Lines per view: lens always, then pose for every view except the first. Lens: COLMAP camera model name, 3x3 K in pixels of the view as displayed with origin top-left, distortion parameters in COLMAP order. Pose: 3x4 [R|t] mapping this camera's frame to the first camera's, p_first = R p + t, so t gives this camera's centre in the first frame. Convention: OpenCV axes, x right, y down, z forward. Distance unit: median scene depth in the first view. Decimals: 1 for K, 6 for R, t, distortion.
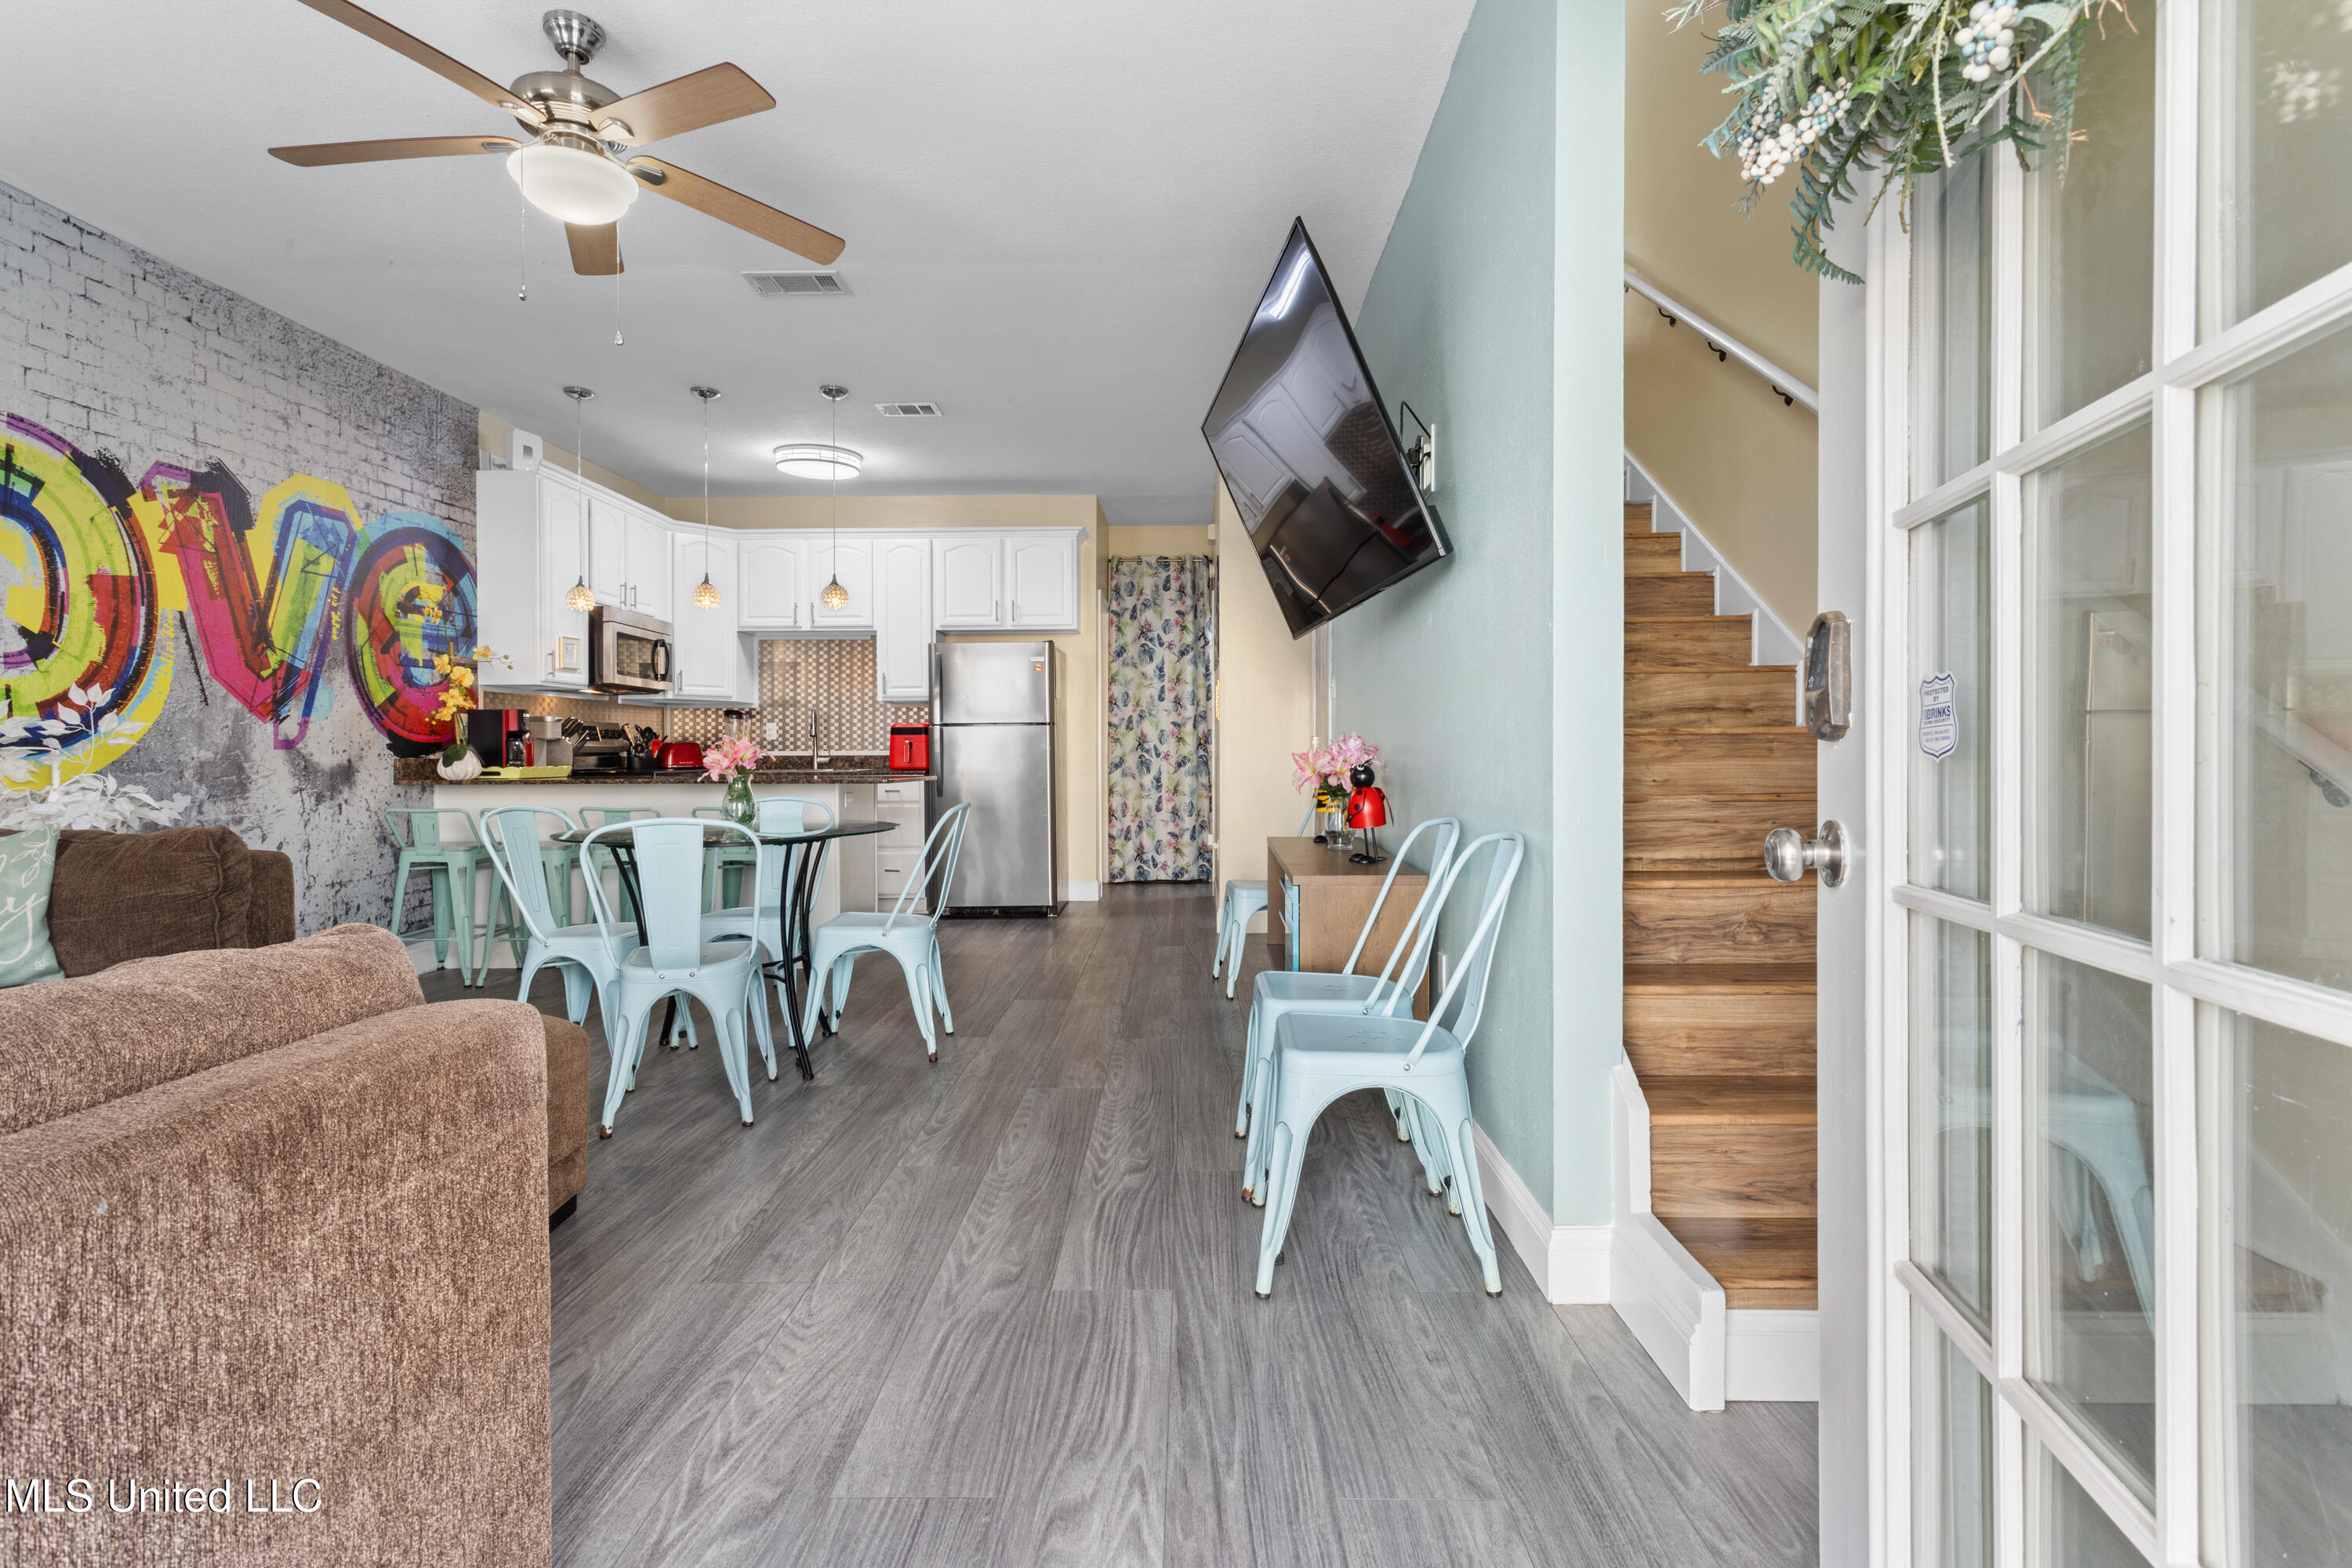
lens RADIAL K [[1104.3, 0, 1184.5], [0, 1104.3, 767.2], [0, 0, 1]] dist [0.003747, 0.000113]
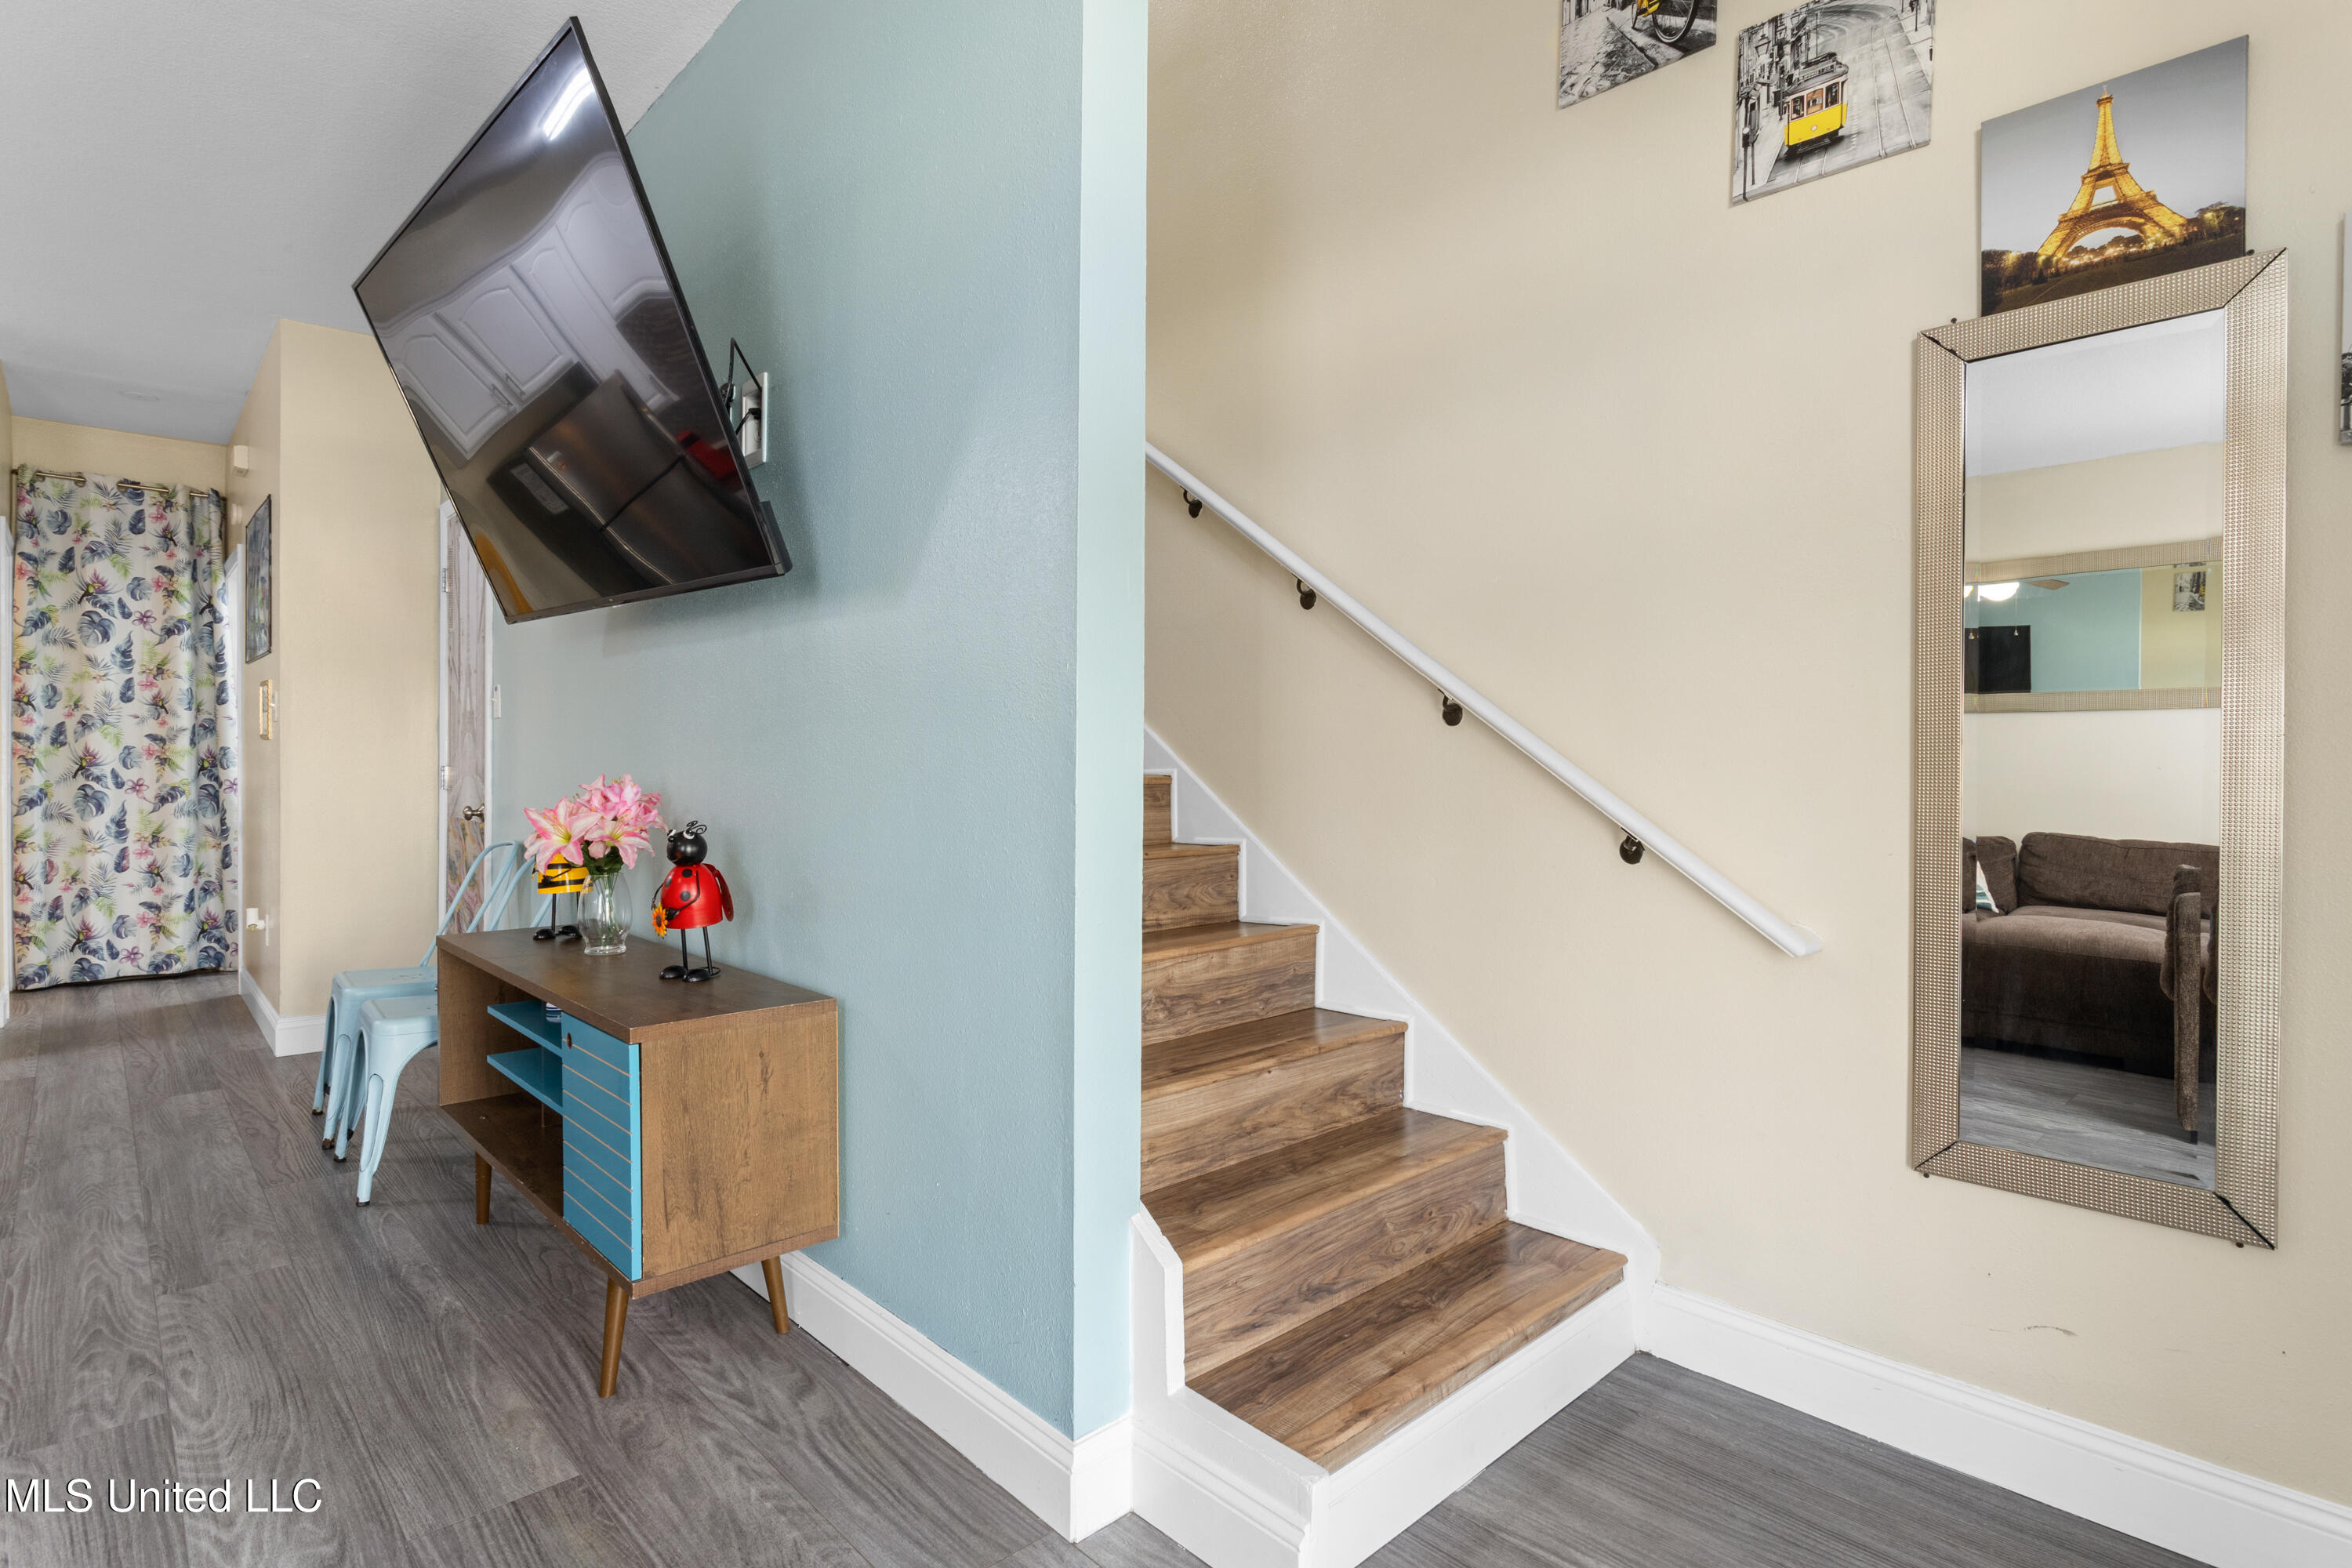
lens RADIAL K [[1149.0, 0, 1175.5], [0, 1149.0, 789.1], [0, 0, 1]] dist [-0.008896, 0.001425]
pose [[0.722211, -0.002048, 0.691669, -0.040063], [-0.000066, 0.999995, 0.003030, -0.010685], [-0.691672, -0.002234, 0.722208, 0.087443]]
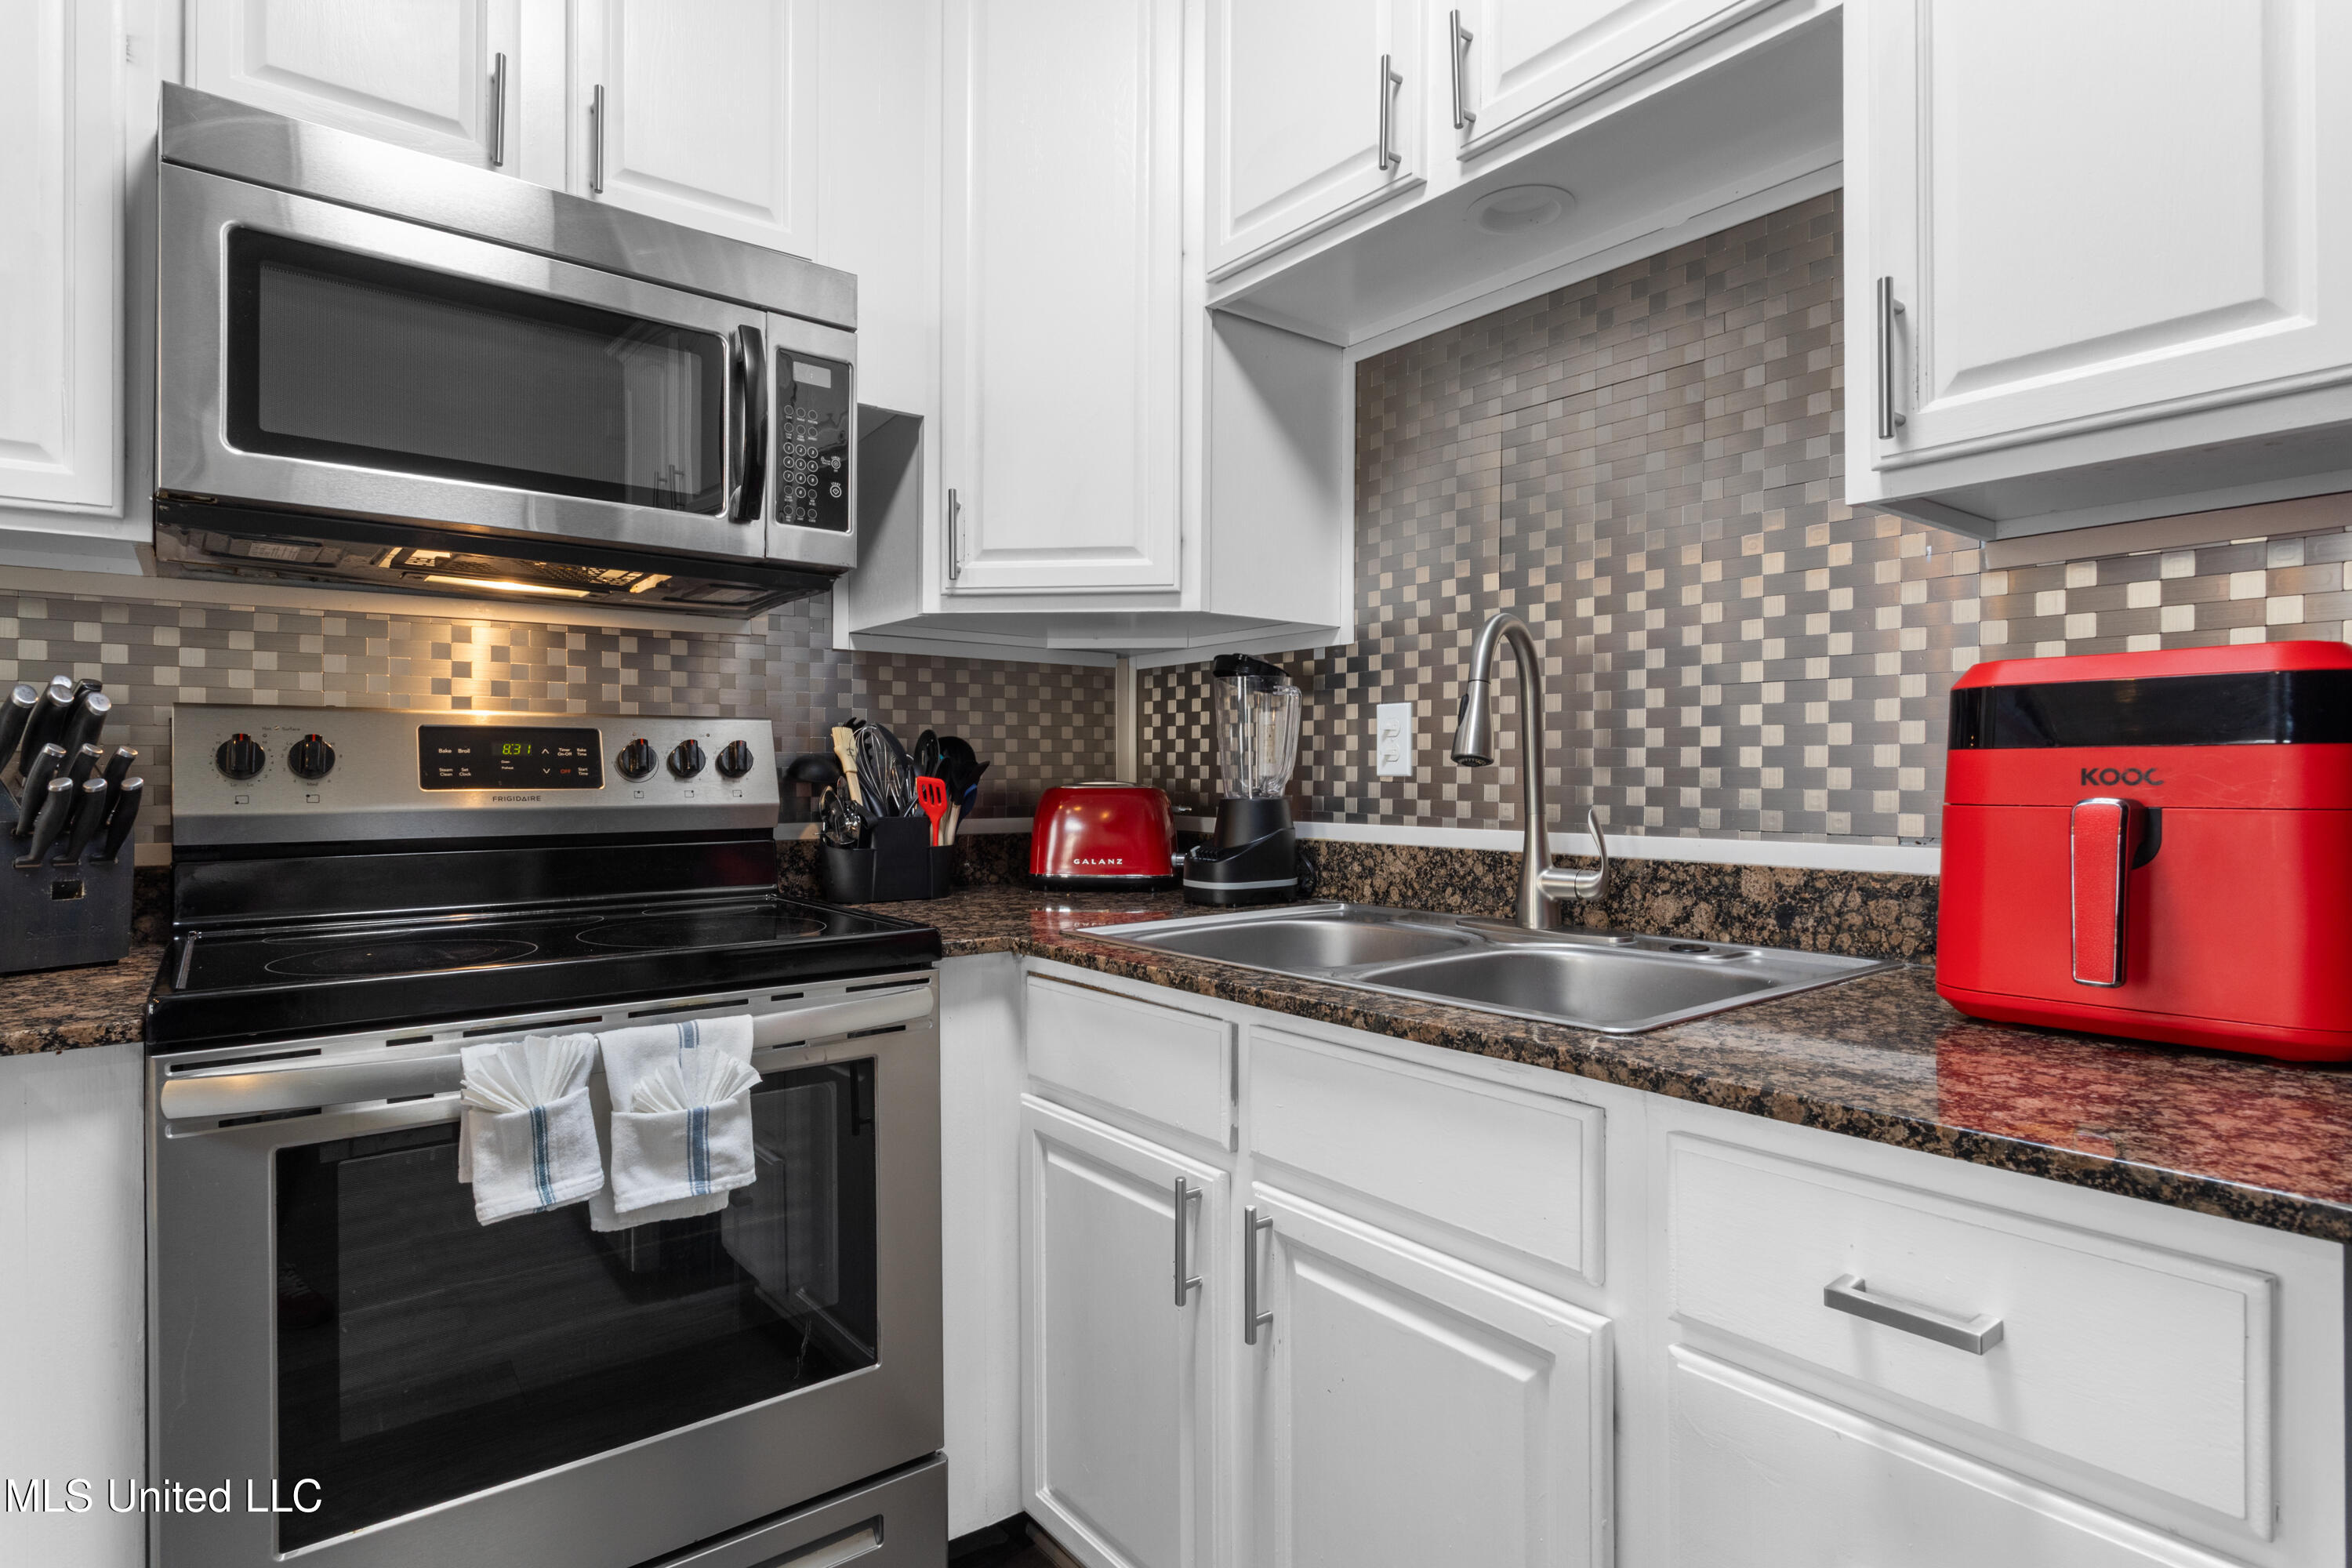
lens RADIAL K [[1149.0, 0, 1185.8], [0, 1149.0, 781.0], [0, 0, 1]] dist [-0.008896, 0.001425]
pose [[0.591424, 0.009226, -0.806308, -0.196998], [-0.011834, 0.999926, 0.002761, -0.023146], [0.806274, 0.007909, 0.591489, 0.793362]]
